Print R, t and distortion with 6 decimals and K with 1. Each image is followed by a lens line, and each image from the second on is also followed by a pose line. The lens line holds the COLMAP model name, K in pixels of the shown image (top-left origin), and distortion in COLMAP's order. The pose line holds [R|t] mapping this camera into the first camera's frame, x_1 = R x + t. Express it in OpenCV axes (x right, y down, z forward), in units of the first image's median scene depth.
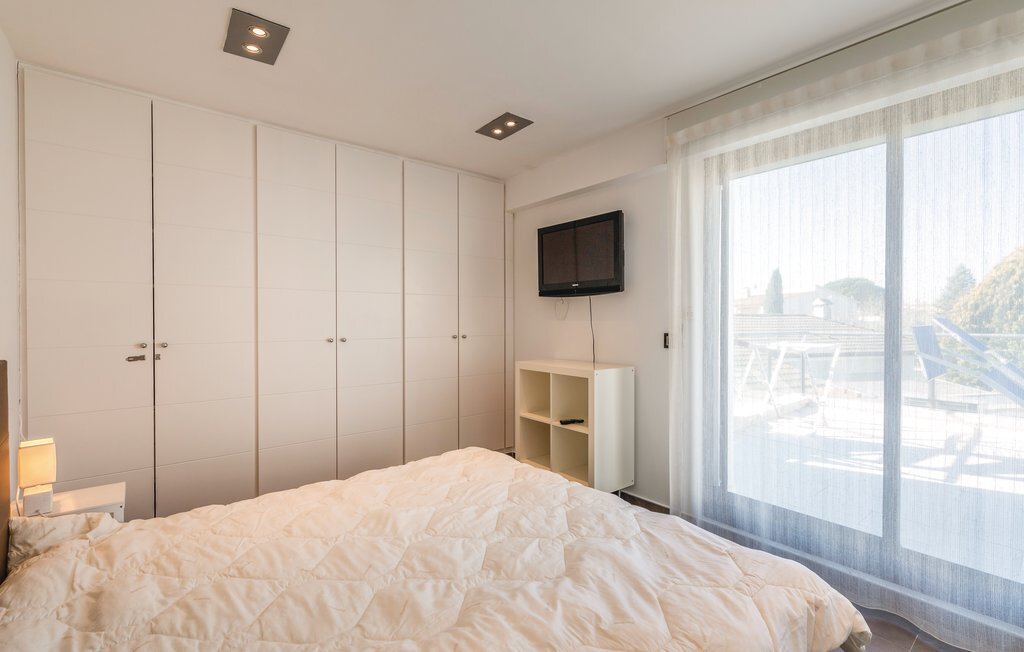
lens RADIAL K [[476.7, 0, 501.4], [0, 476.7, 323.9], [0, 0, 1]] dist [-0.000664, 0.000014]
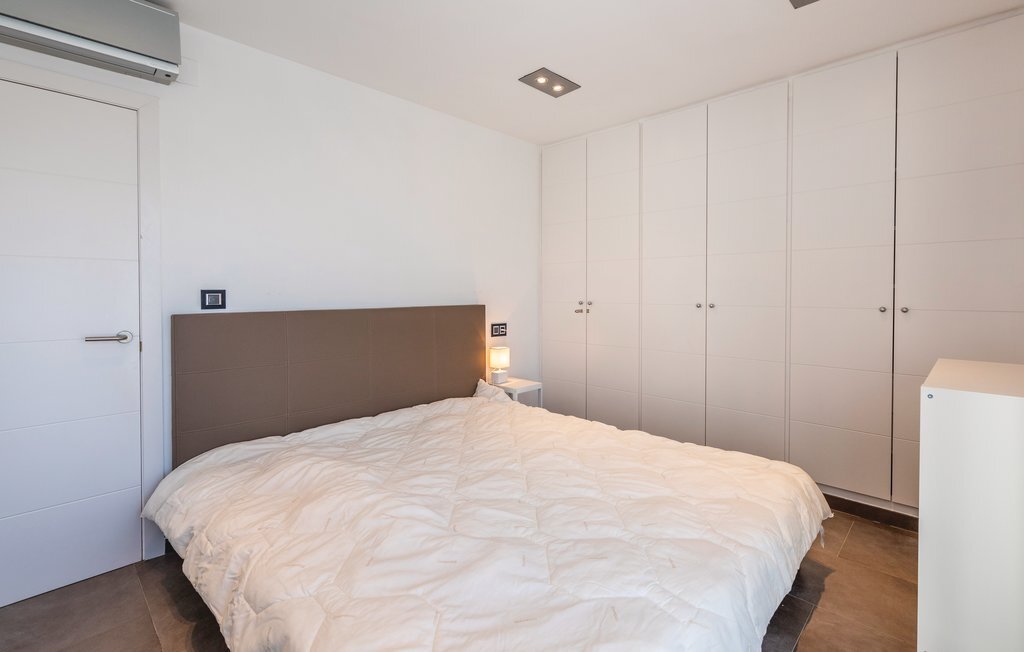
lens RADIAL K [[476.7, 0, 528.2], [0, 476.7, 298.9], [0, 0, 1]] dist [-0.000664, 0.000014]
pose [[0.103415, 0.019625, -0.994445, 0.758668], [-0.008015, 0.999789, 0.018897, 0.005841], [0.994606, 0.006016, 0.103551, 0.693115]]
